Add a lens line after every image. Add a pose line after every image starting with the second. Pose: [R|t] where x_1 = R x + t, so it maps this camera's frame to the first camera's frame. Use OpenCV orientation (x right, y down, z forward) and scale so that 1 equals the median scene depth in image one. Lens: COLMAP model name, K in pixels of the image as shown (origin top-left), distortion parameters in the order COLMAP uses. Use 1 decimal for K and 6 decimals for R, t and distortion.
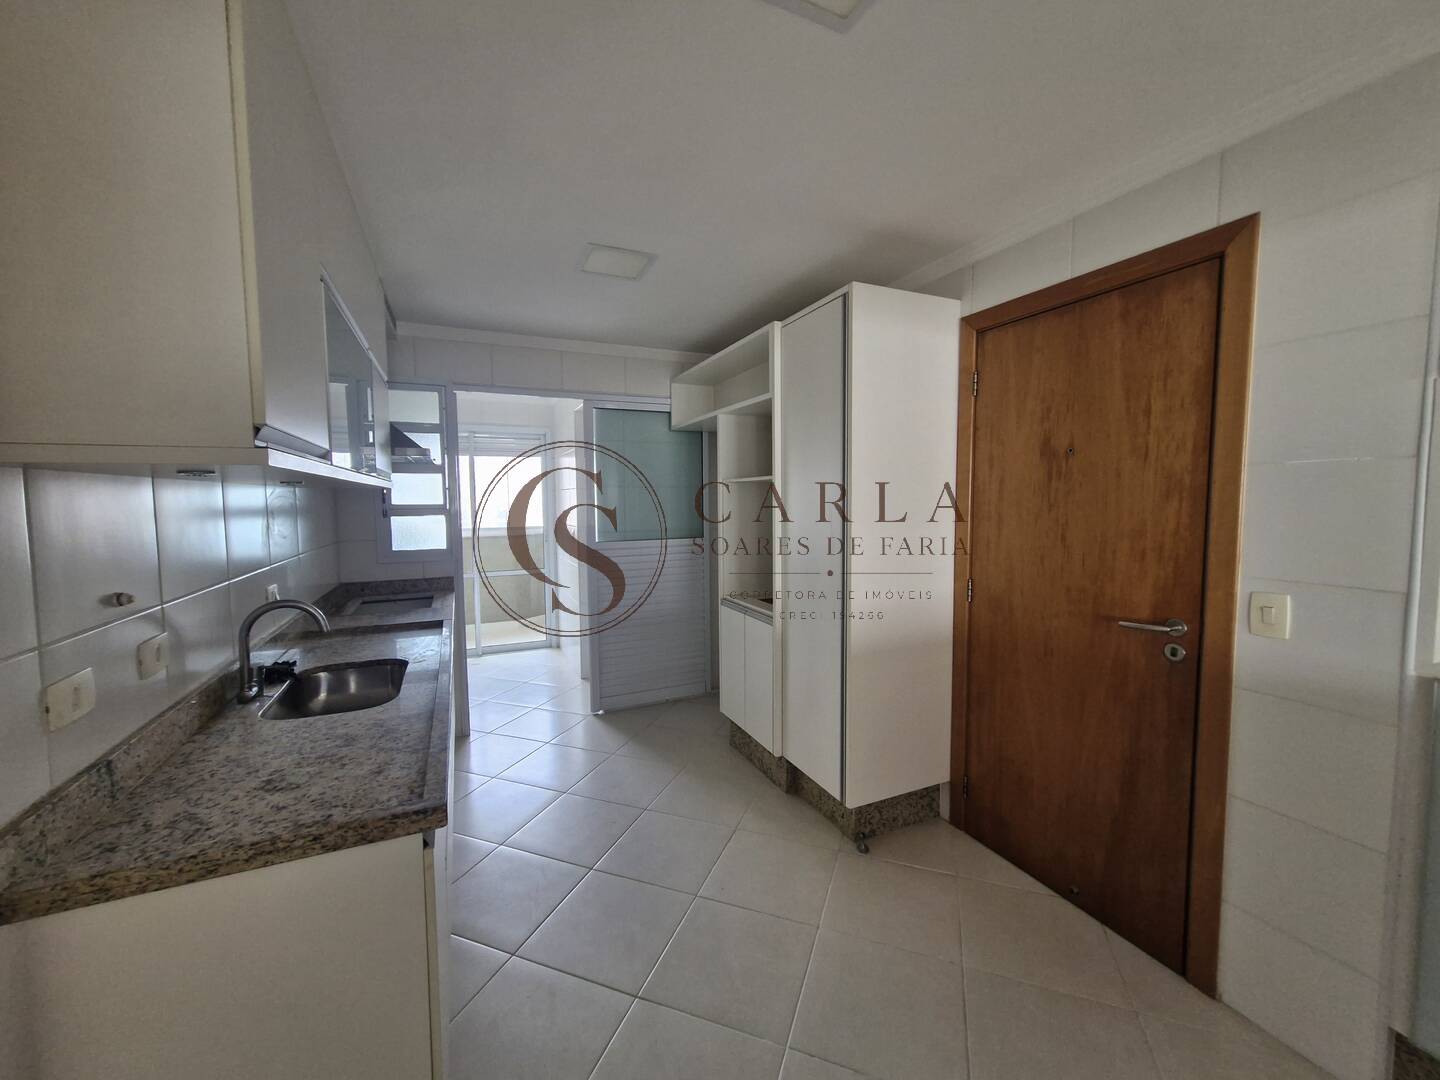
lens RADIAL K [[571.2, 0, 714.8], [0, 571.2, 535.7], [0, 0, 1]] dist [0.002939, -0.000079]
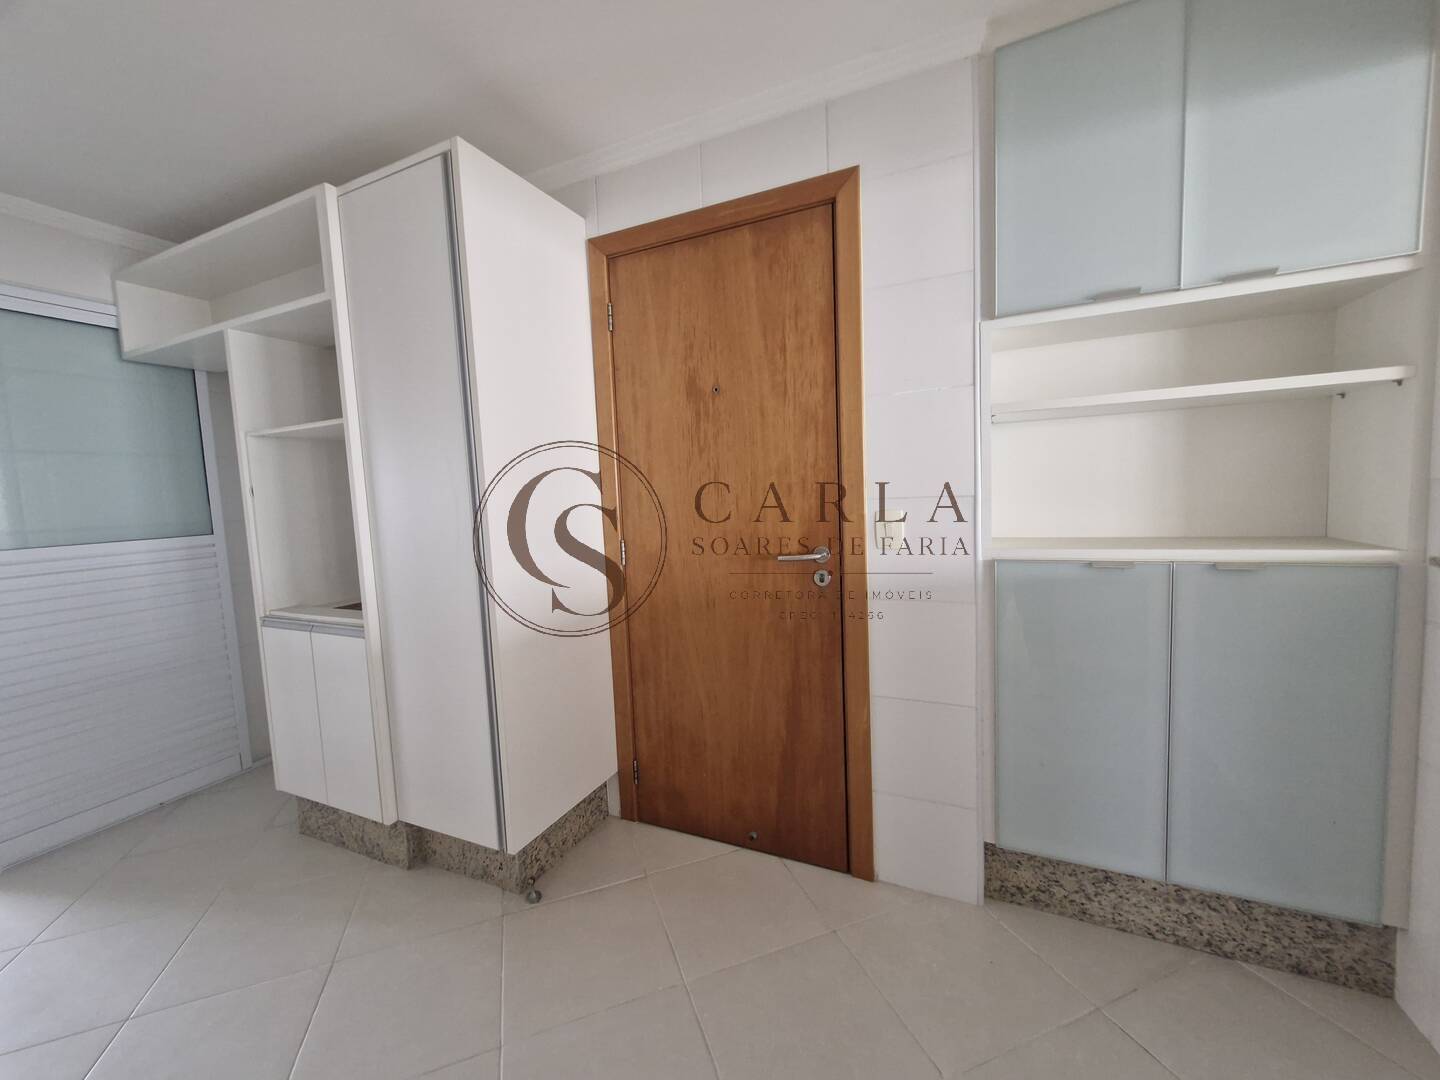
lens RADIAL K [[571.2, 0, 720.6], [0, 571.2, 534.6], [0, 0, 1]] dist [0.000450, -0.000051]
pose [[0.753292, -0.079289, 0.652890, -0.016921], [0.082851, 0.996238, 0.025394, 0.059816], [-0.652447, 0.034963, 0.757027, 0.234134]]
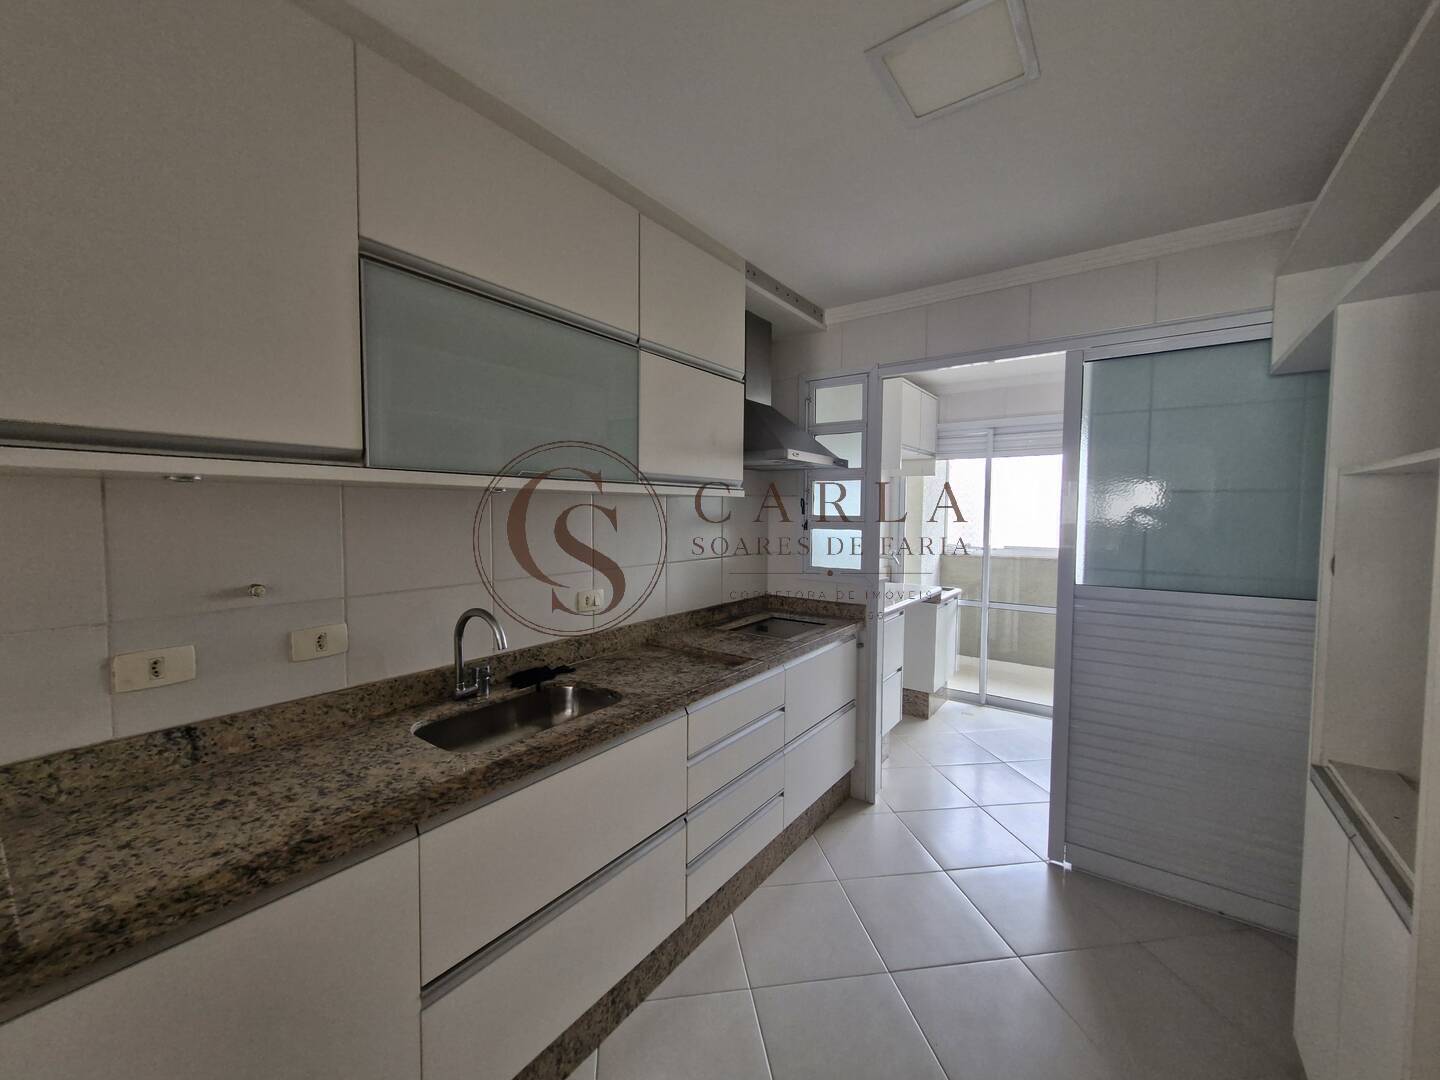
lens RADIAL K [[563.1, 0, 715.8], [0, 563.1, 537.3], [0, 0, 1]] dist [-0.001245, -0.000149]
pose [[0.486863, 0.055265, -0.871729, 0.200131], [-0.070081, 0.997251, 0.024083, -0.043547], [0.870663, 0.049366, 0.489397, 0.611212]]
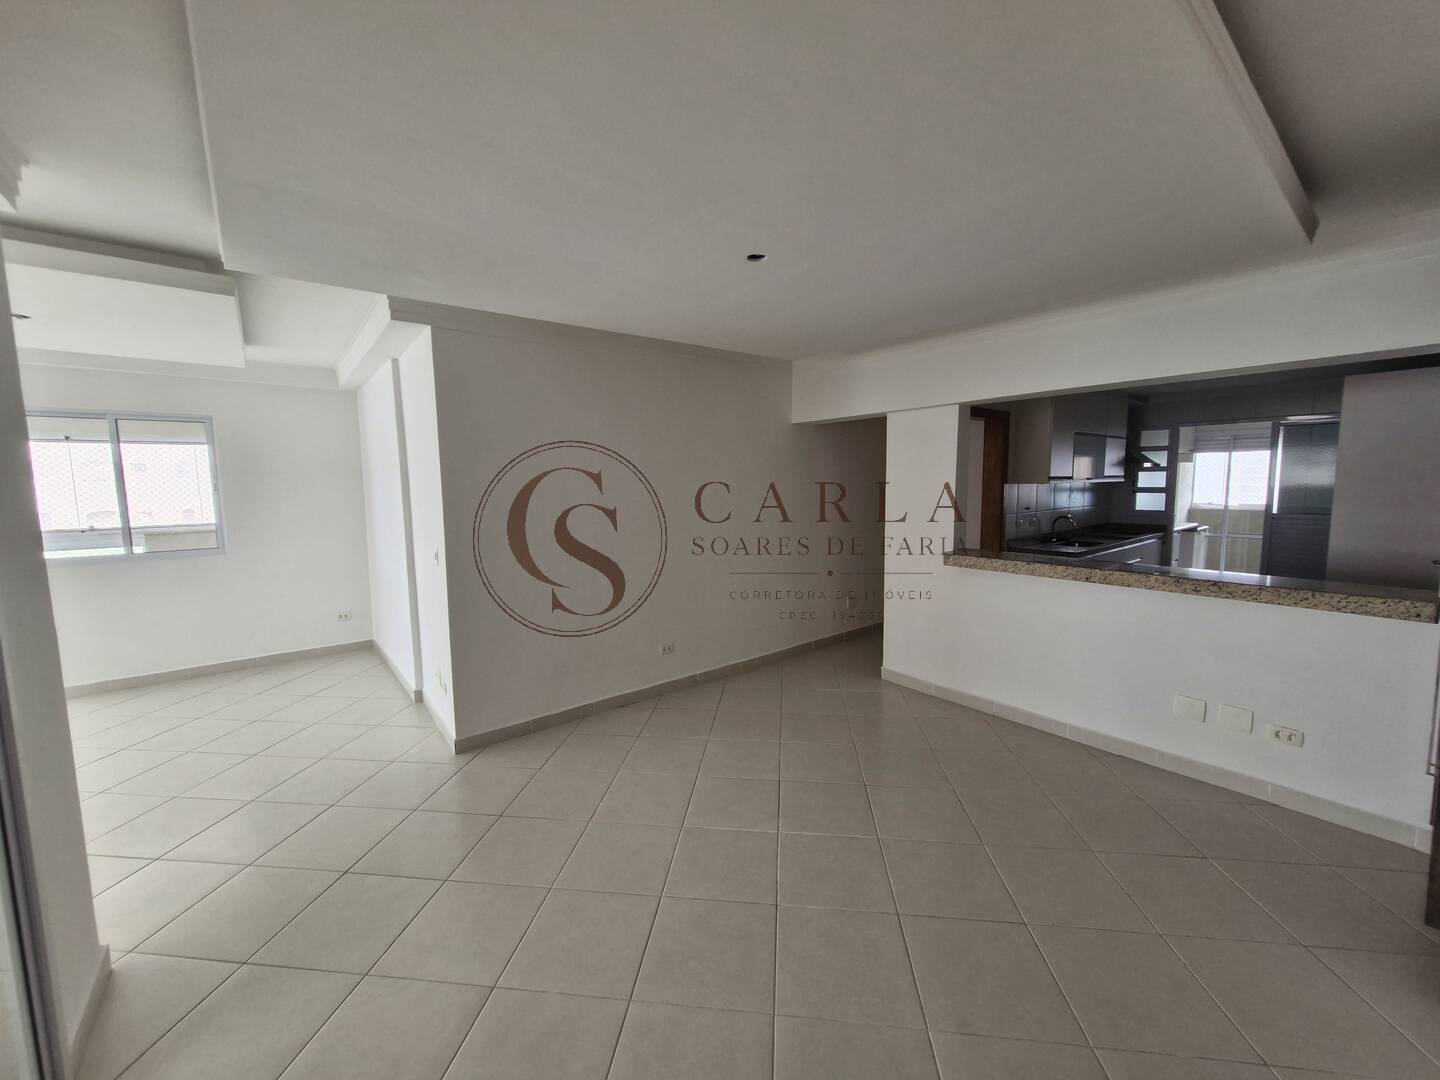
lens RADIAL K [[563.1, 0, 715.8], [0, 563.1, 537.3], [0, 0, 1]] dist [-0.001245, -0.000149]
pose [[0.238962, 0.100371, -0.965828, 1.480440], [-0.053758, 0.994485, 0.090048, 0.034198], [0.969540, 0.030403, 0.243040, -1.356843]]
